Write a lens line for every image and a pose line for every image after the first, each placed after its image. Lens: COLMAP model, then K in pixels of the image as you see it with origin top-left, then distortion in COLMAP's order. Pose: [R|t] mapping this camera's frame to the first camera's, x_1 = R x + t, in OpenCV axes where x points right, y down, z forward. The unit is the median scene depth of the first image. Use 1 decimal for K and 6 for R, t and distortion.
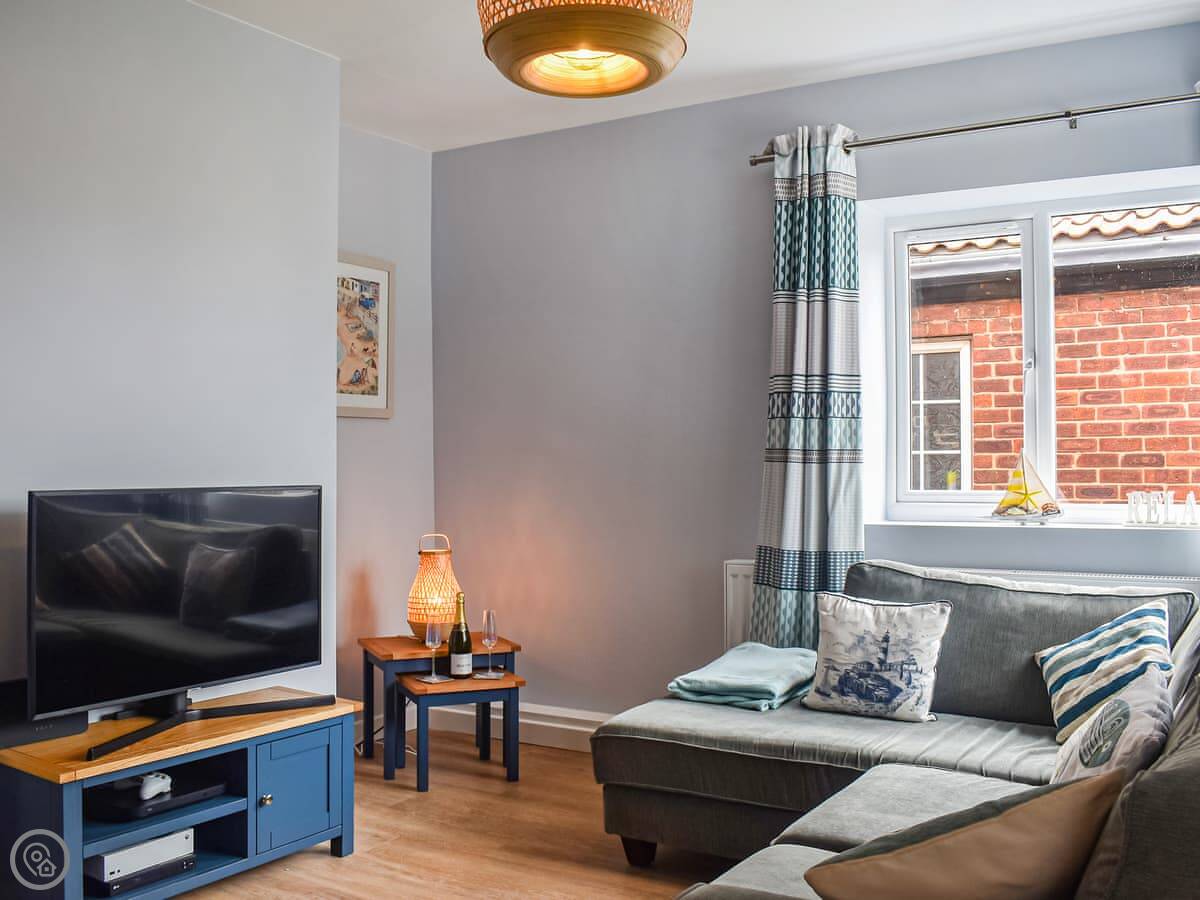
lens RADIAL K [[1108.5, 0, 600.9], [0, 1108.5, 467.5], [0, 0, 1]] dist [-0.099248, 0.007801]
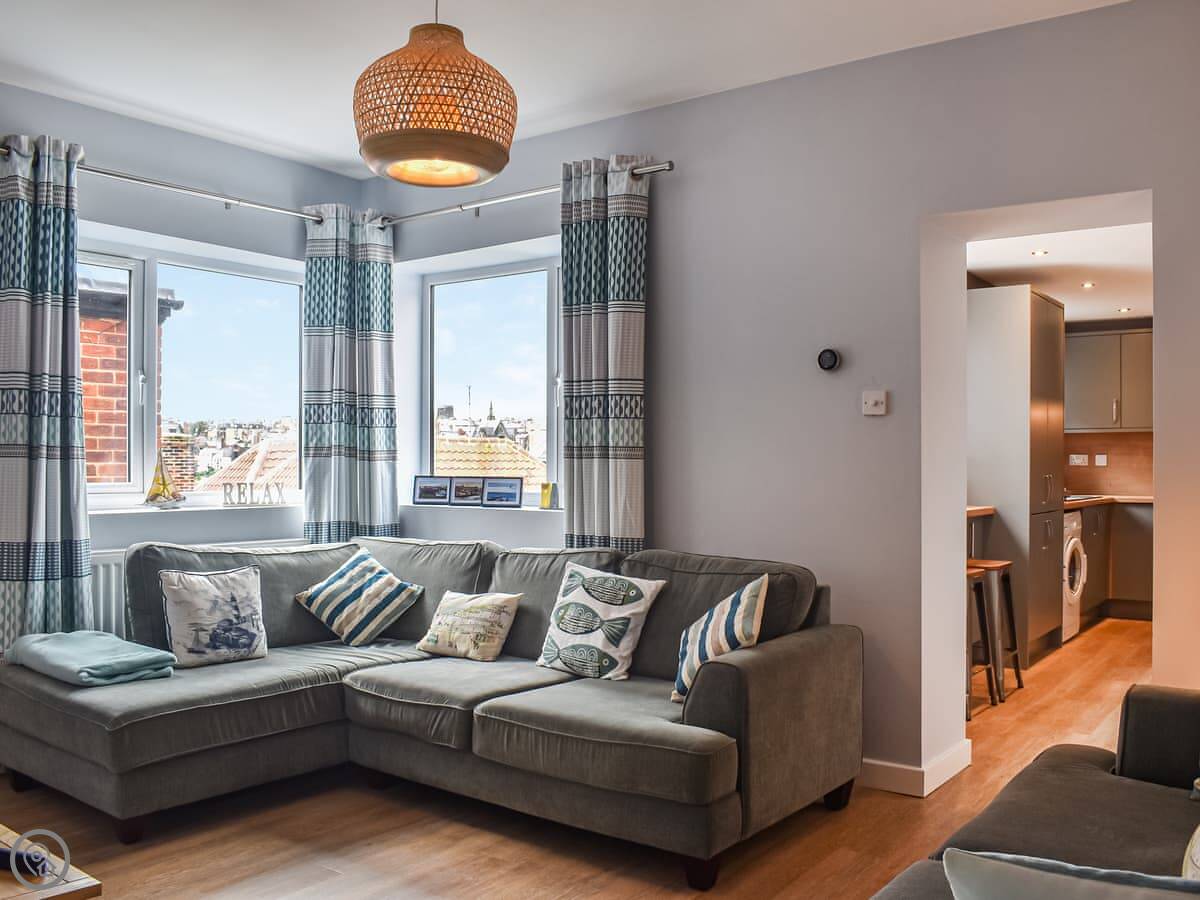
lens RADIAL K [[1108.5, 0, 600.9], [0, 1108.5, 467.5], [0, 0, 1]] dist [-0.099248, 0.007801]
pose [[0.084575, -0.000379, 0.996417, -0.949626], [-0.004290, 0.999991, 0.000745, 0.001953], [-0.996408, -0.004338, 0.084573, 0.466958]]
